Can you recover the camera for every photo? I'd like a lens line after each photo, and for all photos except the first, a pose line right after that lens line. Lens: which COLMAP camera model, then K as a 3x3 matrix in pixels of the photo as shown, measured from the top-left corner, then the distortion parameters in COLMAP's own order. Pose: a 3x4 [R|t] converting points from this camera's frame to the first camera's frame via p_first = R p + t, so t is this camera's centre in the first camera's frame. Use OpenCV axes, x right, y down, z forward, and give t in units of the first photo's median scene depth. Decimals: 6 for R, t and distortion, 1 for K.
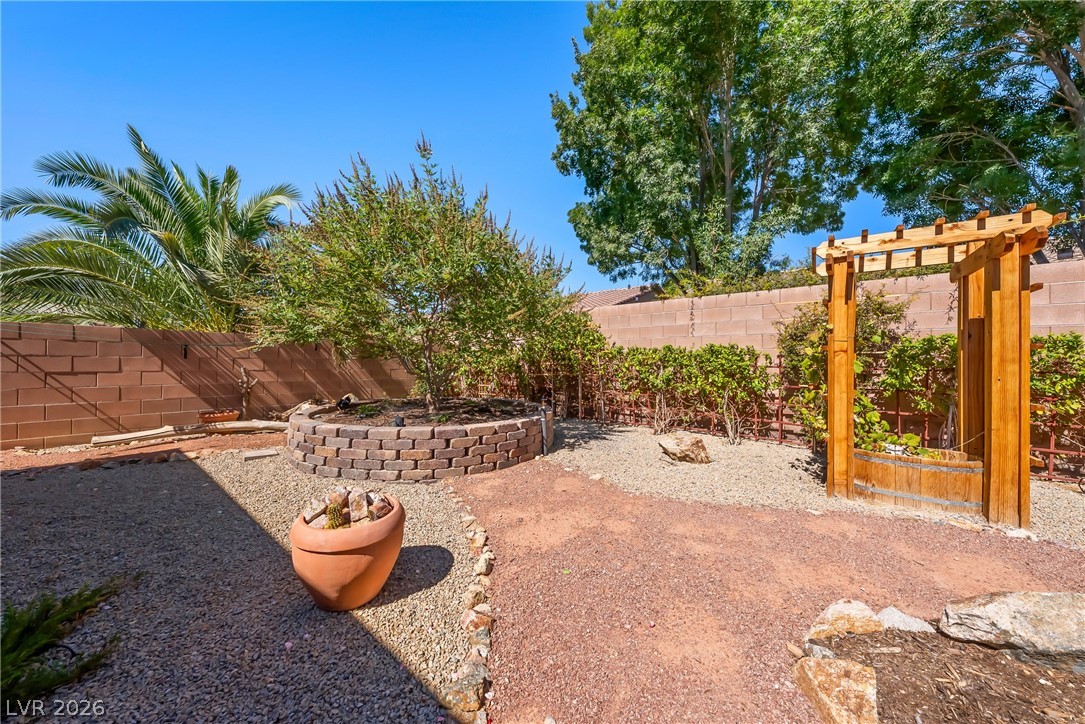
lens RADIAL K [[391.1, 0, 544.2], [0, 391.1, 364.4], [0, 0, 1]] dist [-0.004279, 0.000405]
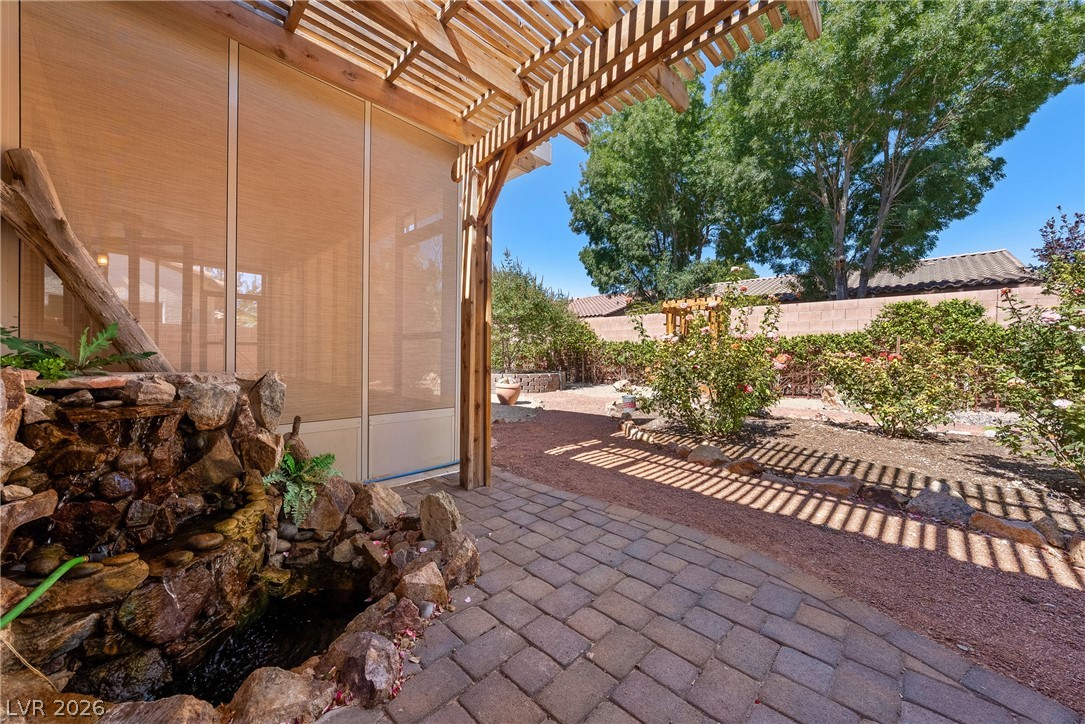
lens RADIAL K [[391.1, 0, 542.3], [0, 391.1, 359.8], [0, 0, 1]] dist [-0.004279, 0.000405]
pose [[0.997194, -0.000713, -0.074862, 0.036508], [0.001217, 0.999977, 0.006695, 0.024505], [0.074855, -0.006767, 0.997171, -0.694503]]
